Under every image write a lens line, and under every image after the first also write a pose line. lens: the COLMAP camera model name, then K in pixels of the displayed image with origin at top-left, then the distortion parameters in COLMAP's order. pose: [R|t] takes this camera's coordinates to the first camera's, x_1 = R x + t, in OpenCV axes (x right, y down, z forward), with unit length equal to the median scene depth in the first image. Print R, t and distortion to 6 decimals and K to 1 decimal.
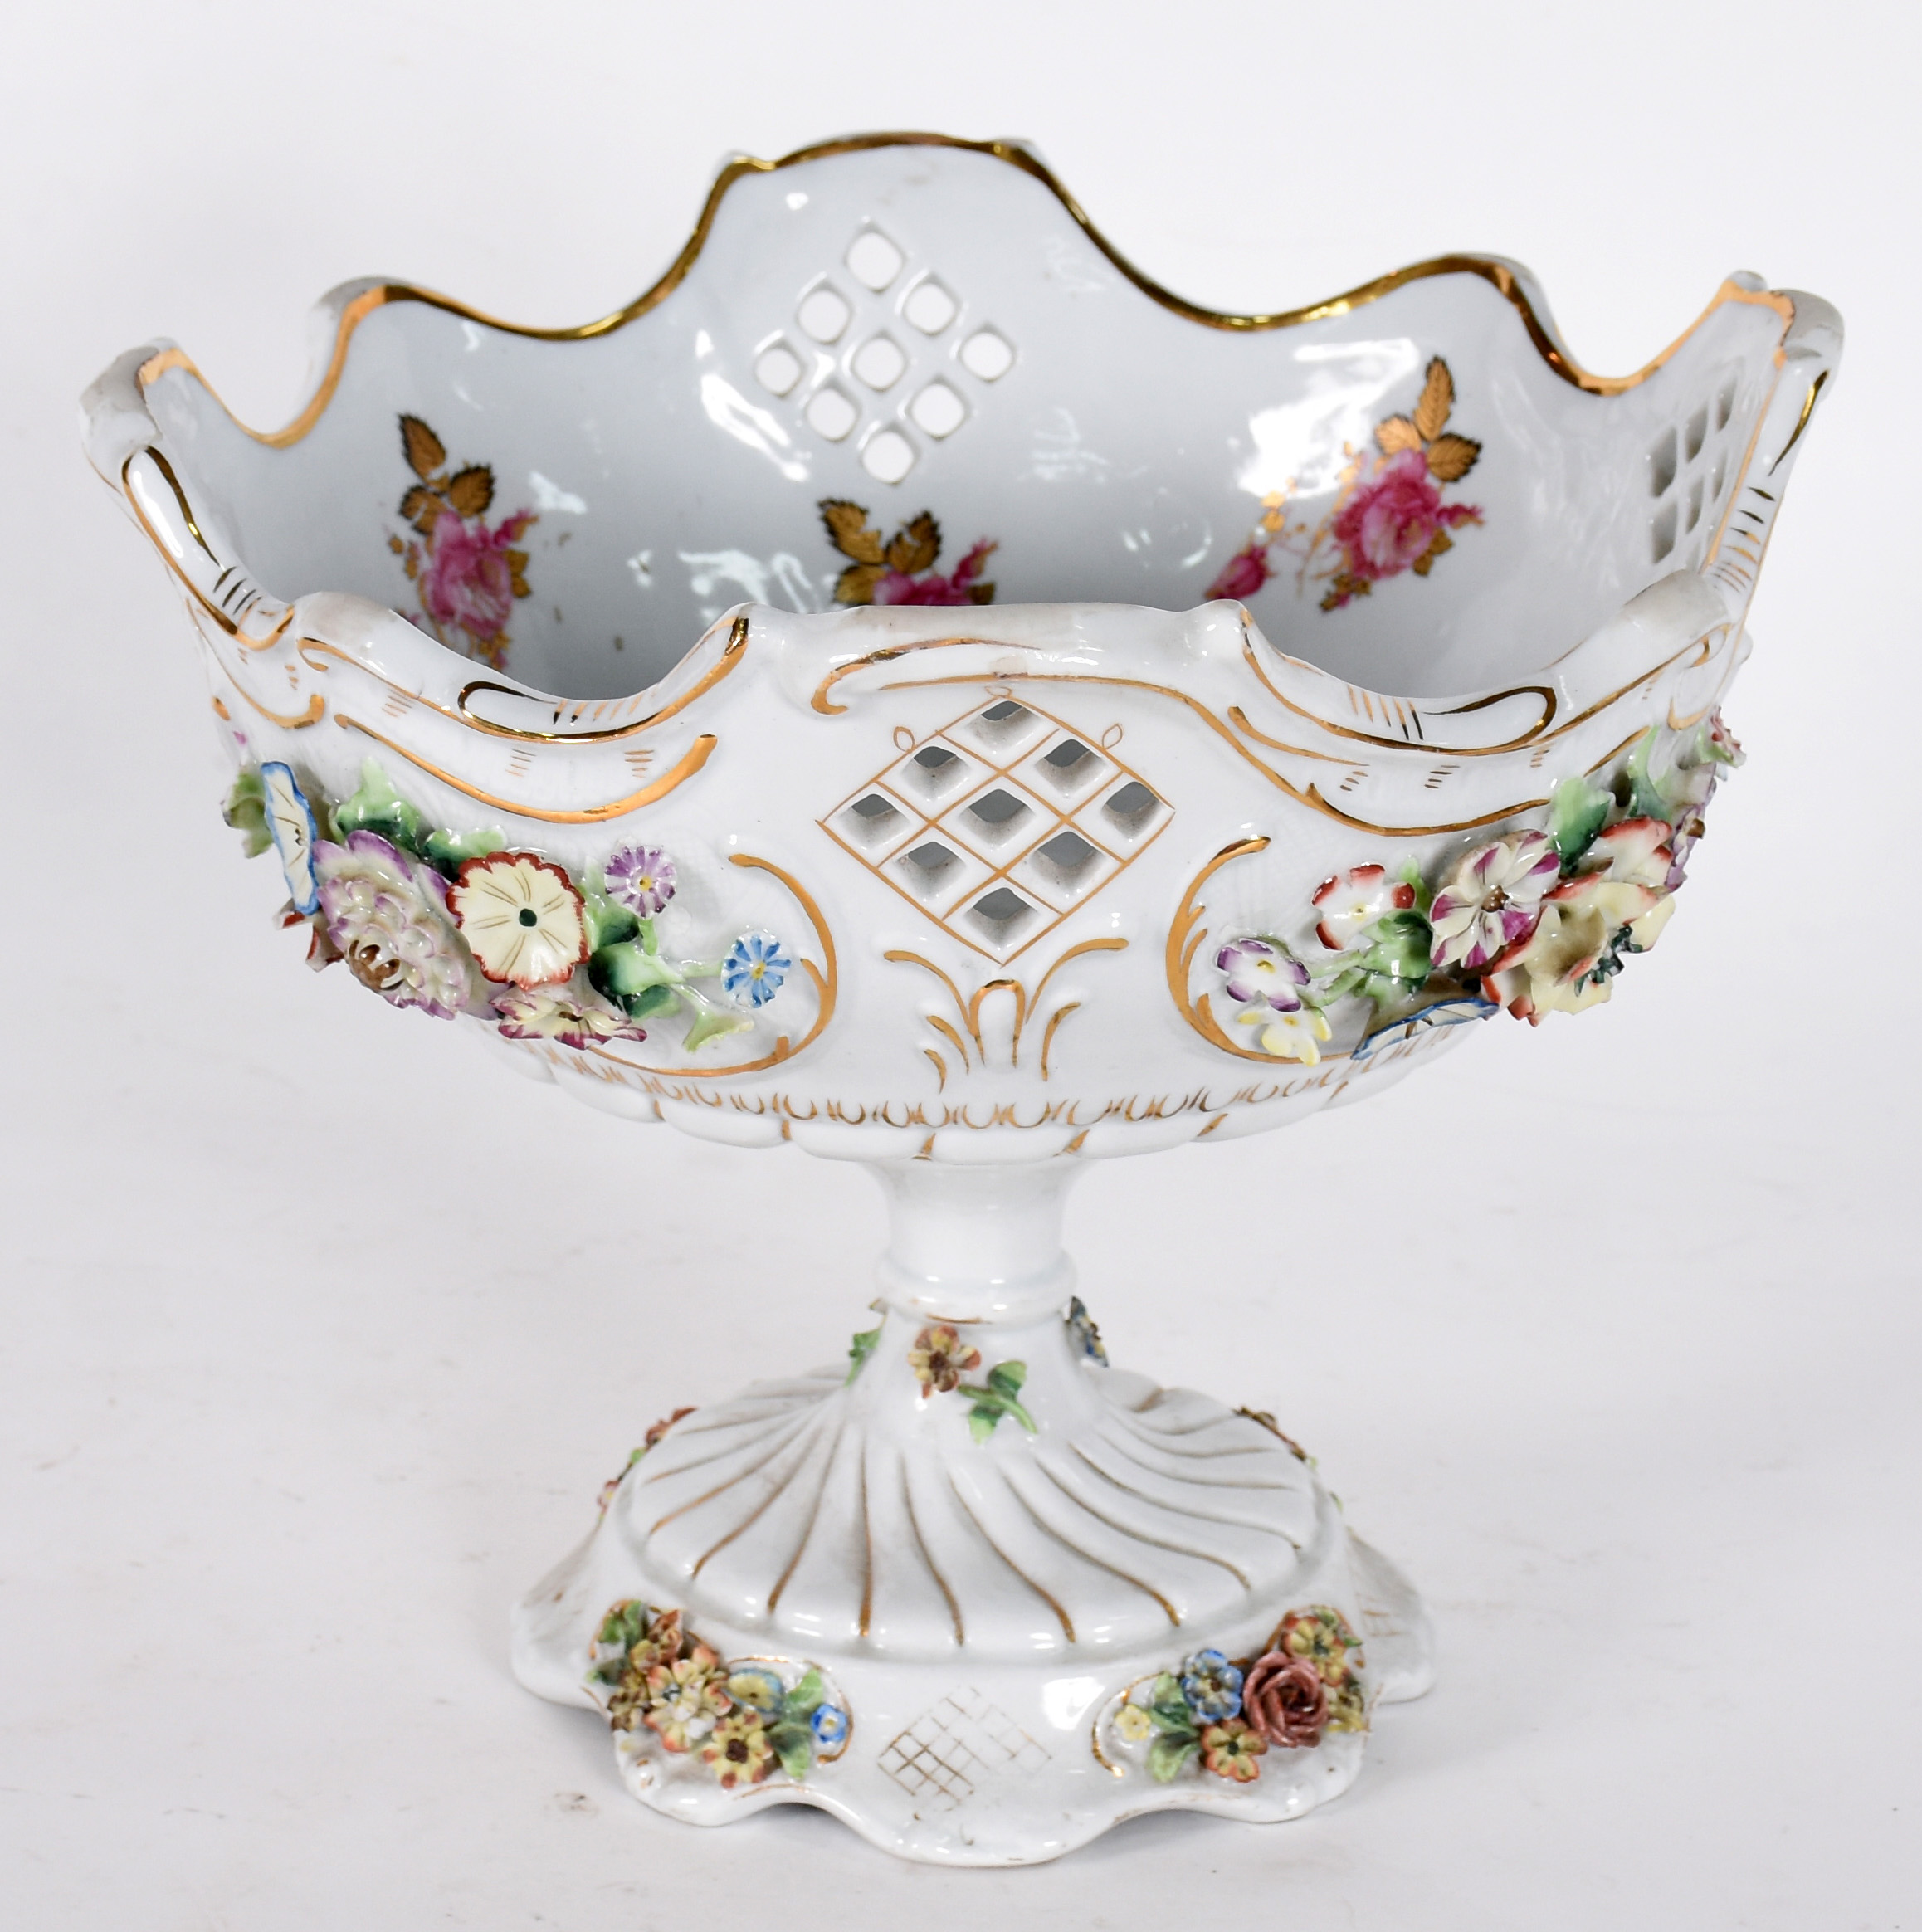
lens RADIAL K [[2803.3, 0, 954.4], [0, 2803.3, 964.6], [0, 0, 1]] dist [0.015274, 0.000000]
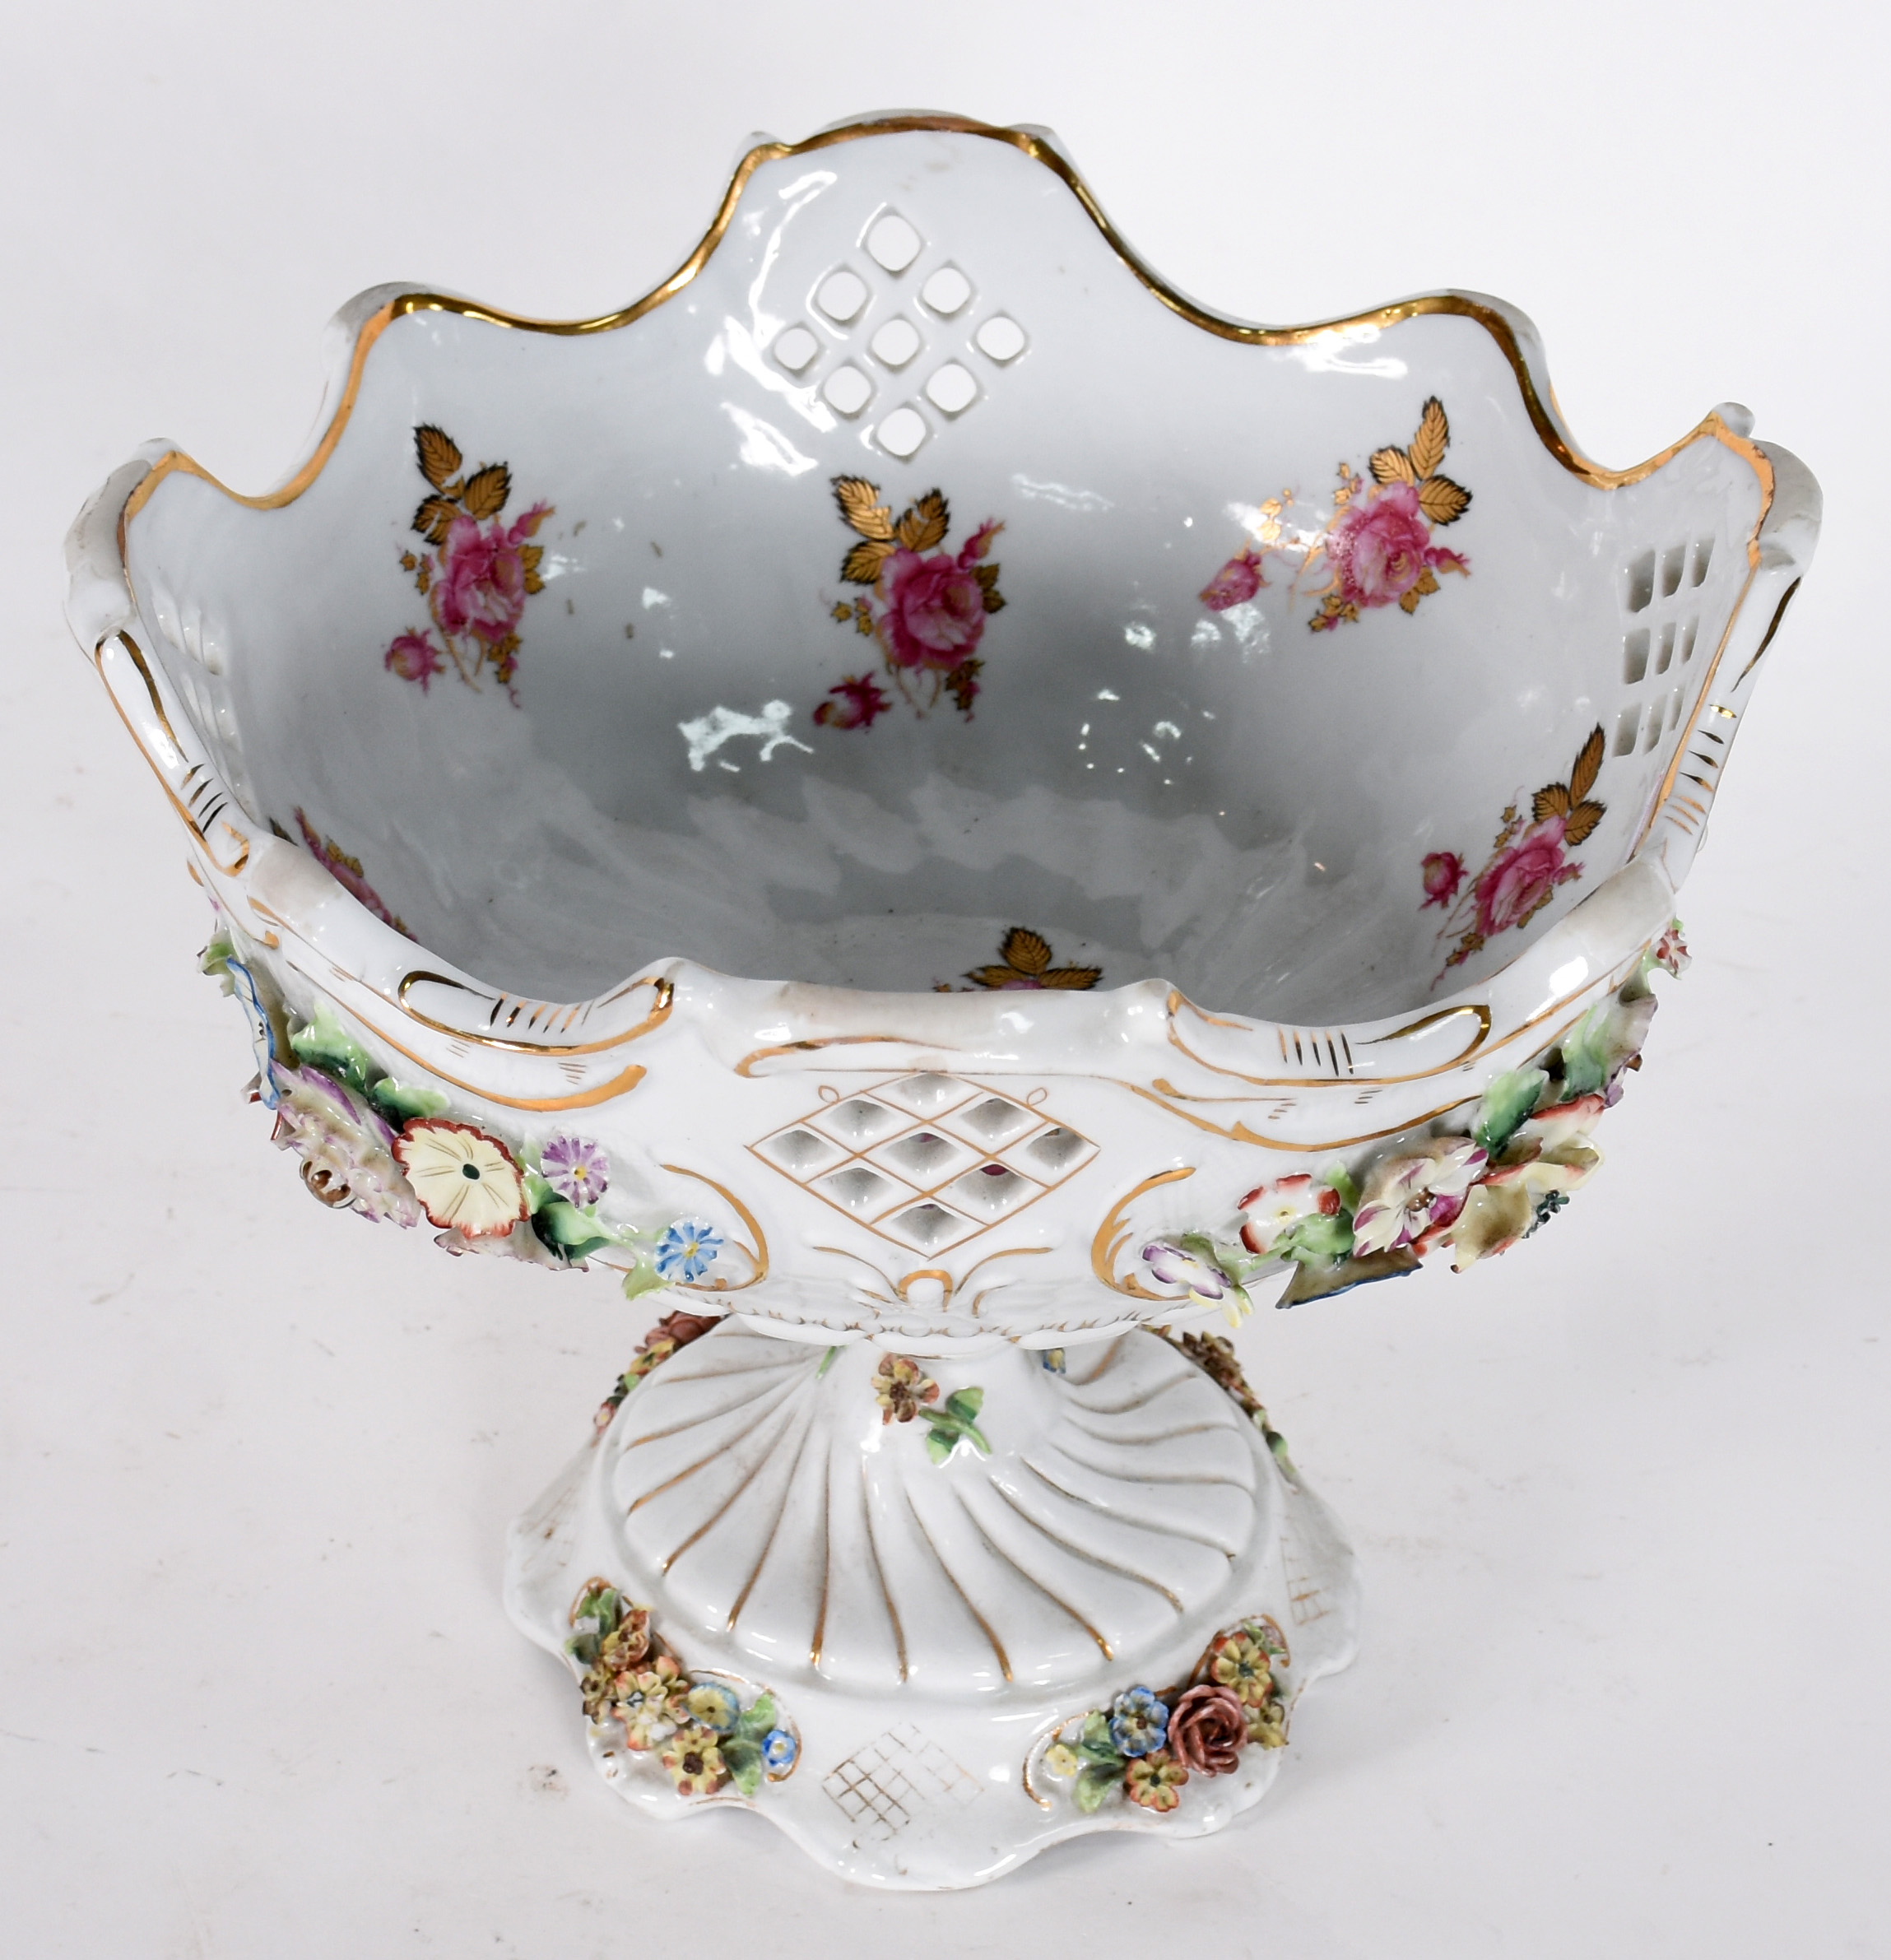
lens RADIAL K [[2593.9, 0, 949.3], [0, 2593.9, 981.3], [0, 0, 1]] dist [0.001033, 0.000000]
pose [[0.999101, 0.040619, -0.012130, 0.020305], [-0.038991, 0.992824, 0.113050, -0.132984], [0.016635, -0.112476, 0.993515, 0.048664]]
